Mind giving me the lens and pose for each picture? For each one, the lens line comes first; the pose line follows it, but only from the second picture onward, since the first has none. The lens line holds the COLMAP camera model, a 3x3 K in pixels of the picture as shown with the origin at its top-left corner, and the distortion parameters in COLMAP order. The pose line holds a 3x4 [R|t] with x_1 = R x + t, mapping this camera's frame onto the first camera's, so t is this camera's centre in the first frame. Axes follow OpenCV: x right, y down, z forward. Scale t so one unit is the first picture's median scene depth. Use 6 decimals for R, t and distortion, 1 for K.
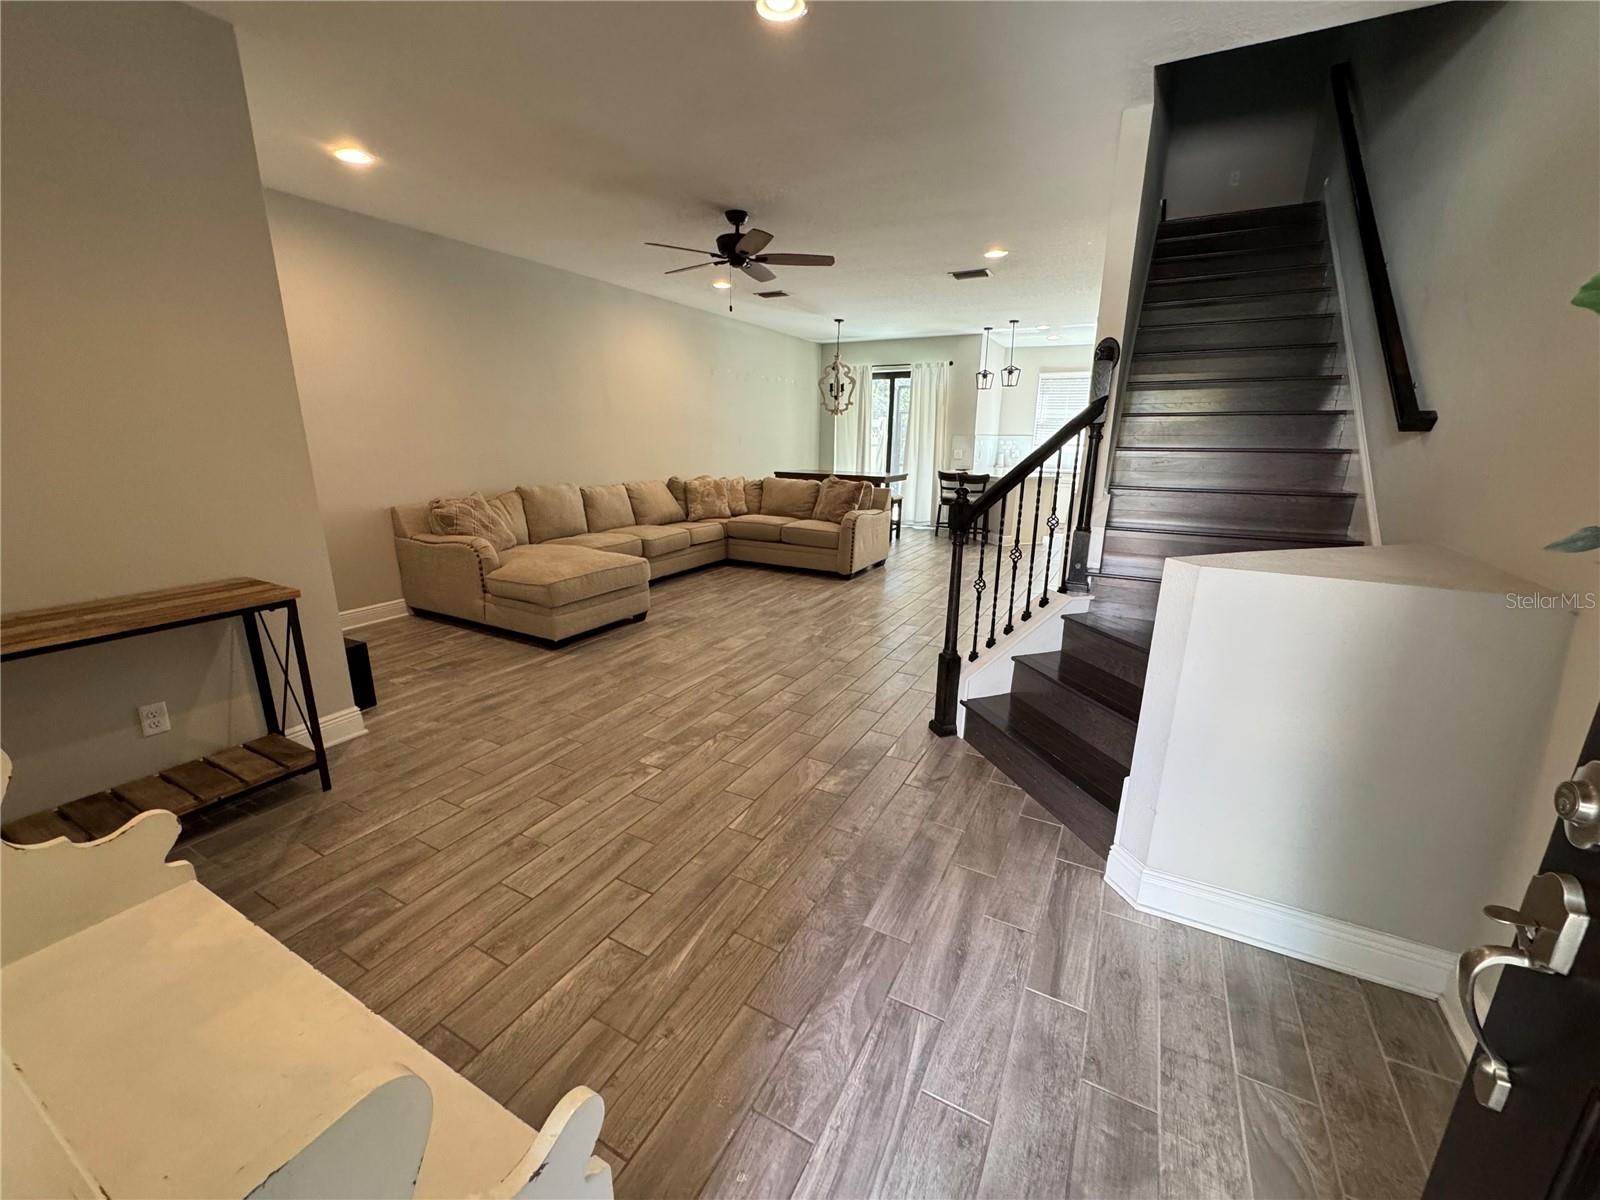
lens RADIAL K [[634.8, 0, 794.9], [0, 634.8, 602.0], [0, 0, 1]] dist [-0.001417, -0.000275]
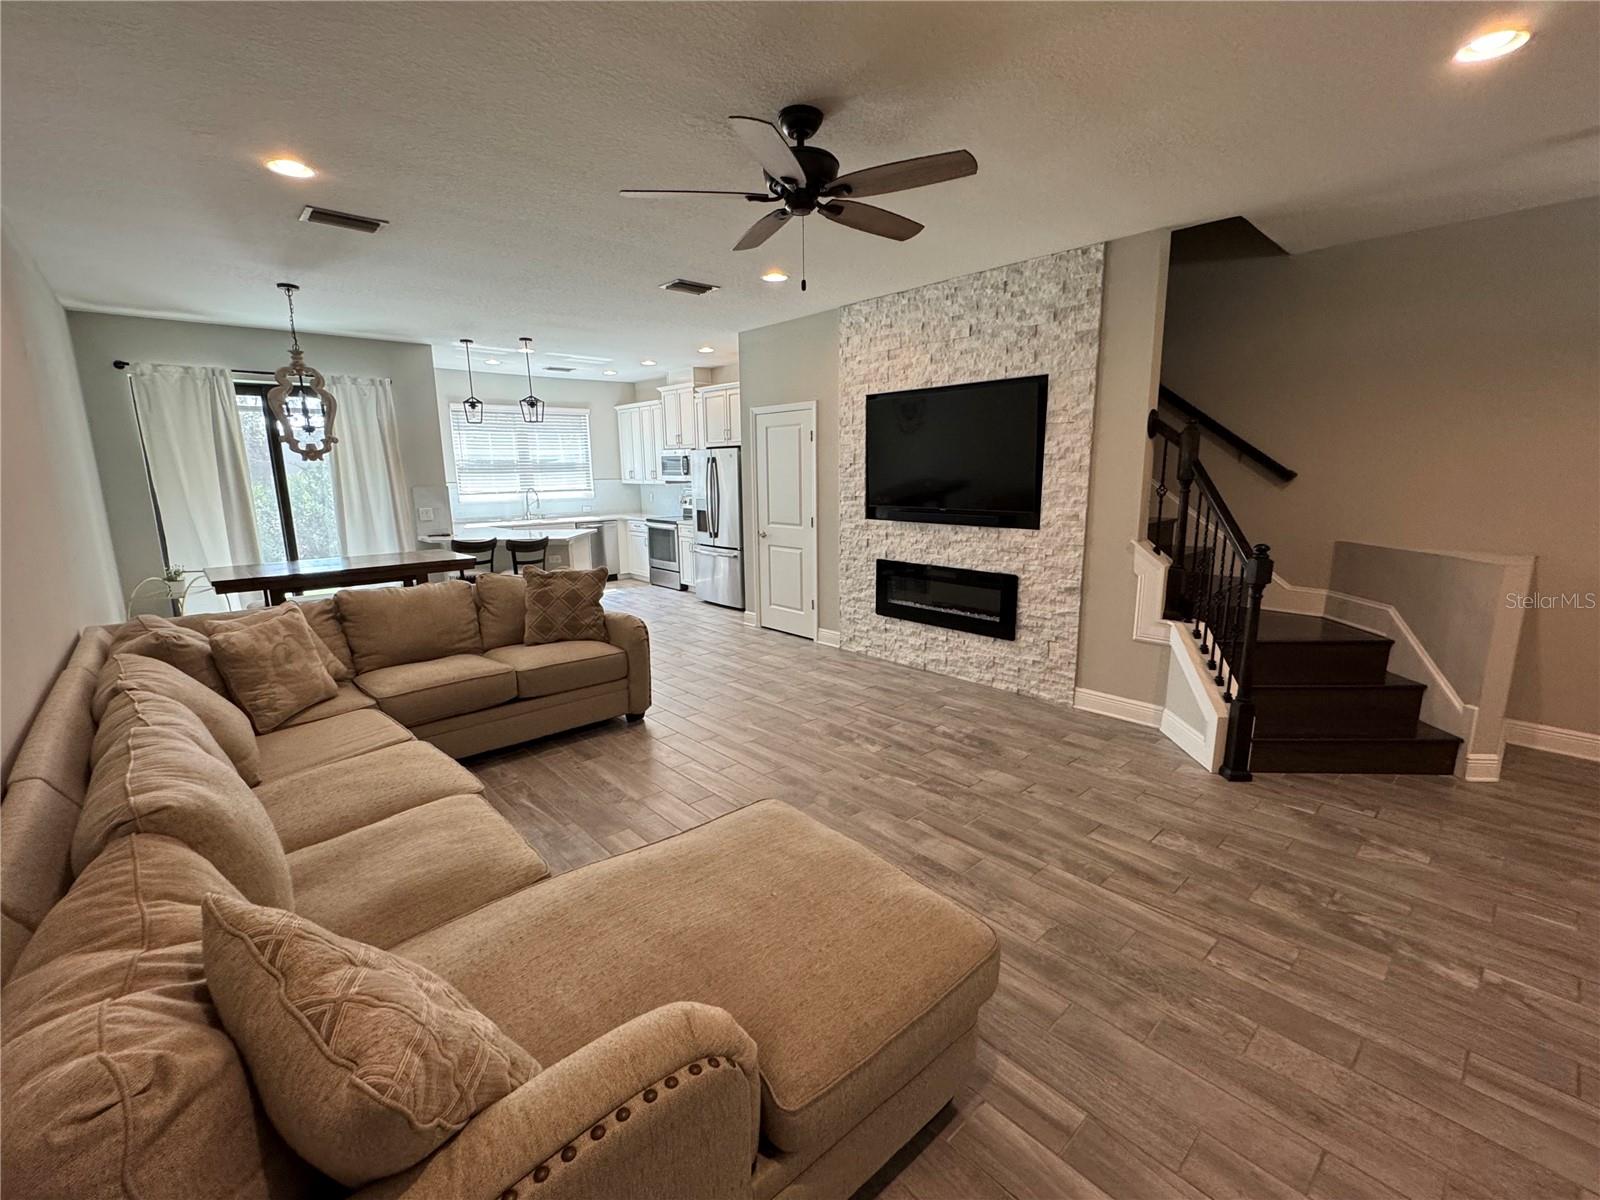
lens RADIAL K [[688.6, 0, 797.0], [0, 688.6, 602.0], [0, 0, 1]] dist [-0.001035, -0.000480]
pose [[0.330733, -0.198498, 0.922613, -0.882295], [0.257205, 0.959579, 0.114249, -0.343016], [-0.907998, 0.199515, 0.368419, 1.060303]]
